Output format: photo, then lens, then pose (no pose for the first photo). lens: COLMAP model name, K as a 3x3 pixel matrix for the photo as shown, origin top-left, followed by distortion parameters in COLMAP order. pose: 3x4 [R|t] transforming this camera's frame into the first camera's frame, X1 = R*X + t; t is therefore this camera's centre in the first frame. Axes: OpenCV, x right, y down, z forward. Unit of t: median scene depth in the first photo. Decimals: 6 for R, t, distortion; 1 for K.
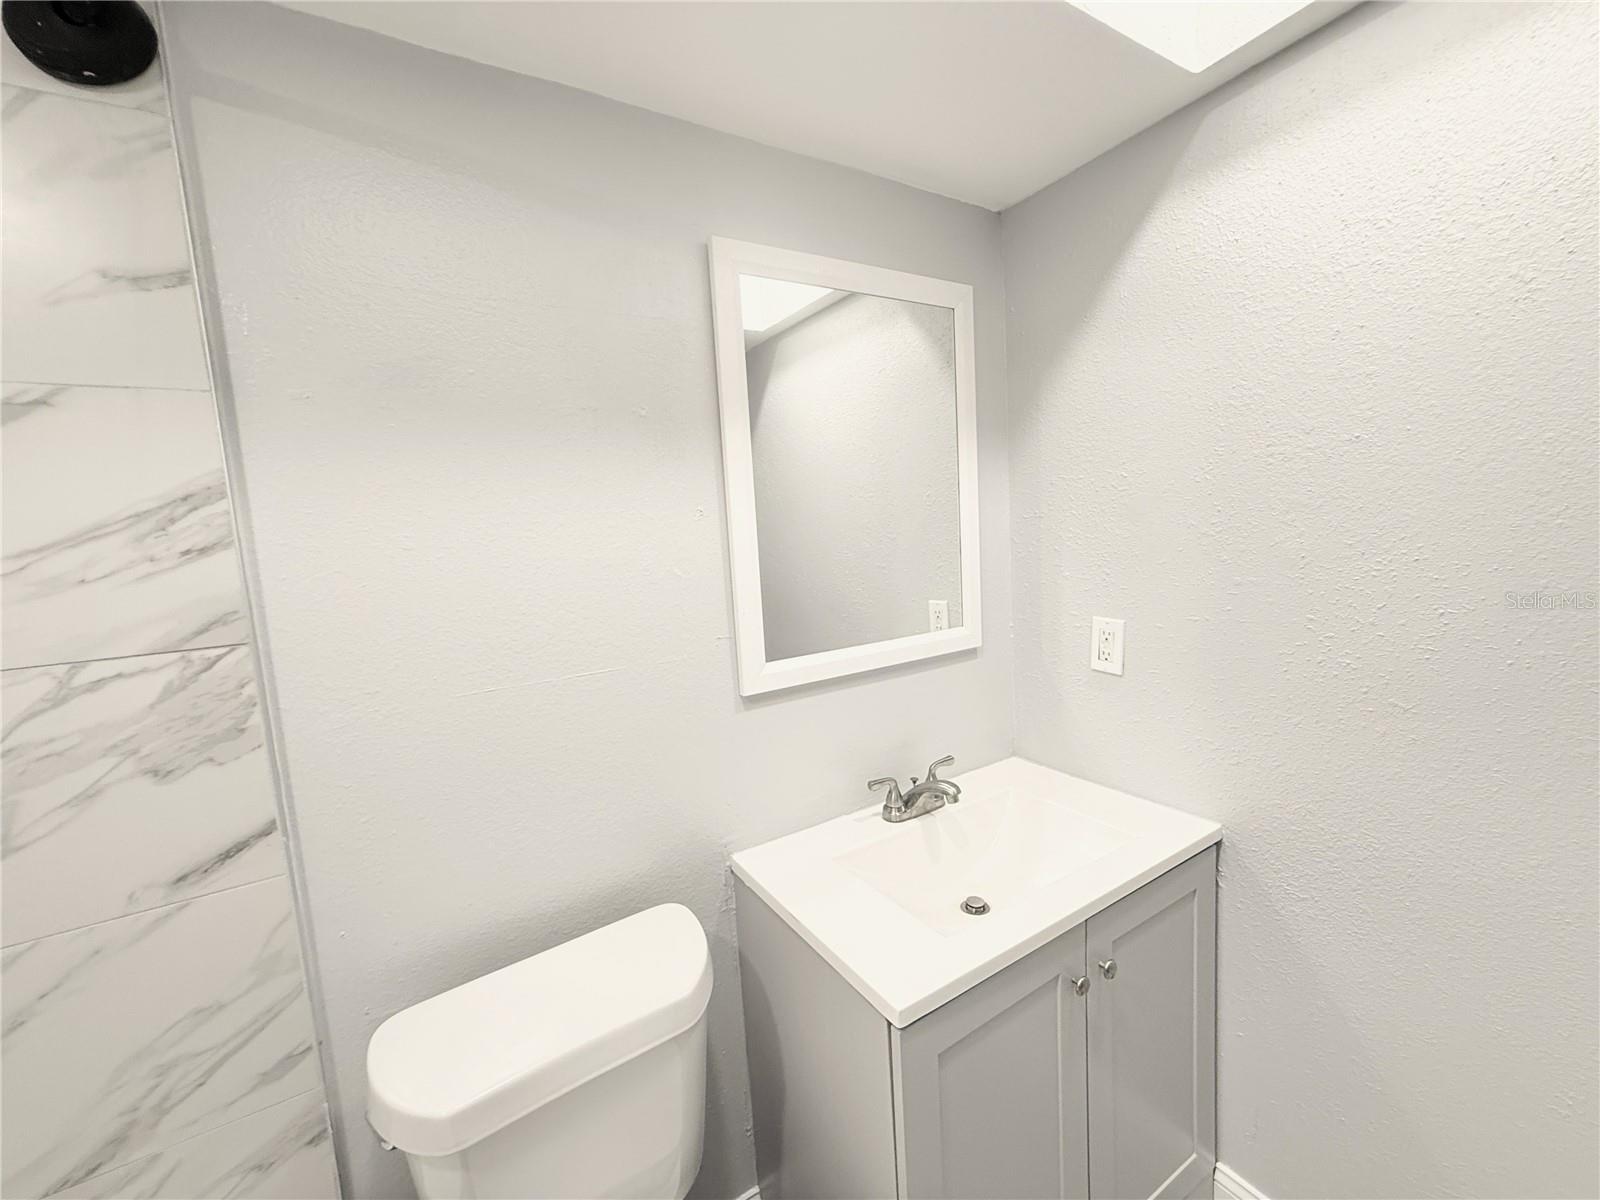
lens RADIAL K [[639.9, 0, 796.1], [0, 639.9, 604.8], [0, 0, 1]] dist [0.000172, -0.000118]
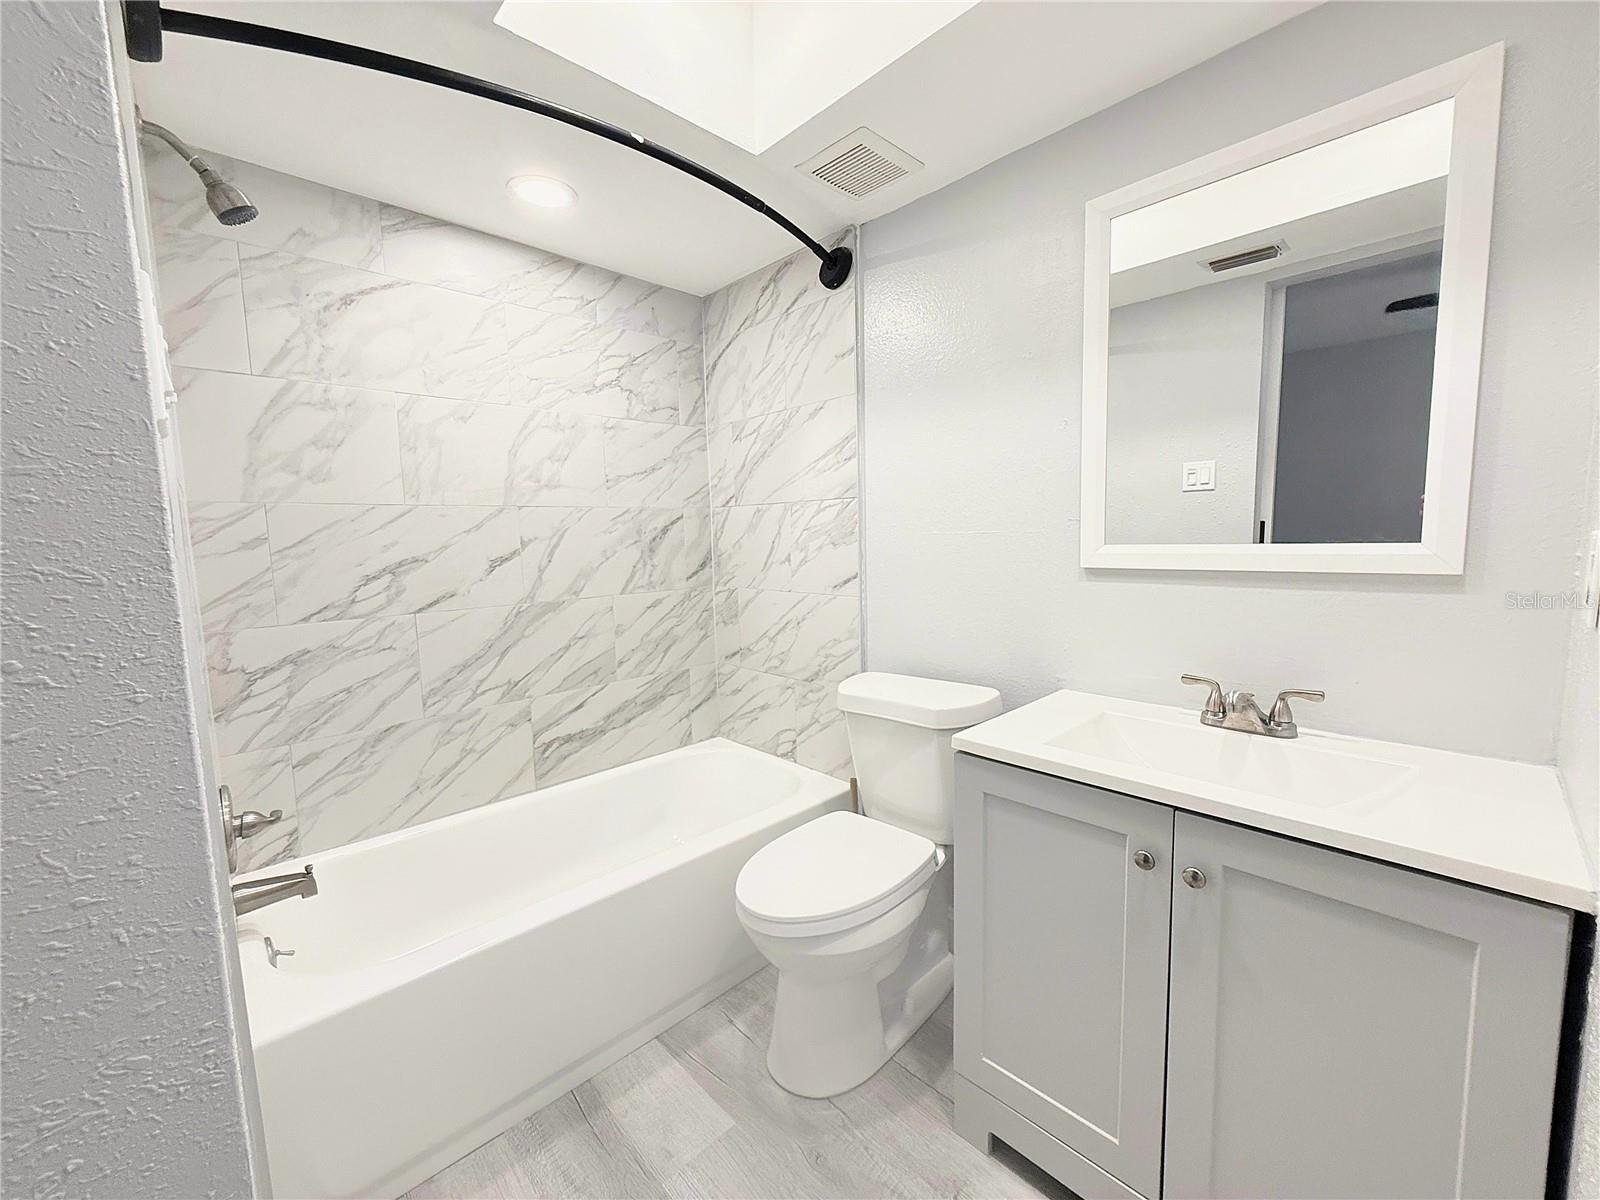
lens RADIAL K [[639.9, 0, 796.3], [0, 639.9, 601.3], [0, 0, 1]] dist [0.000172, -0.000118]
pose [[0.218451, 0.170230, -0.960885, 1.534439], [-0.095983, 0.983641, 0.152441, 0.104224], [0.971116, 0.058928, 0.231217, 0.242255]]
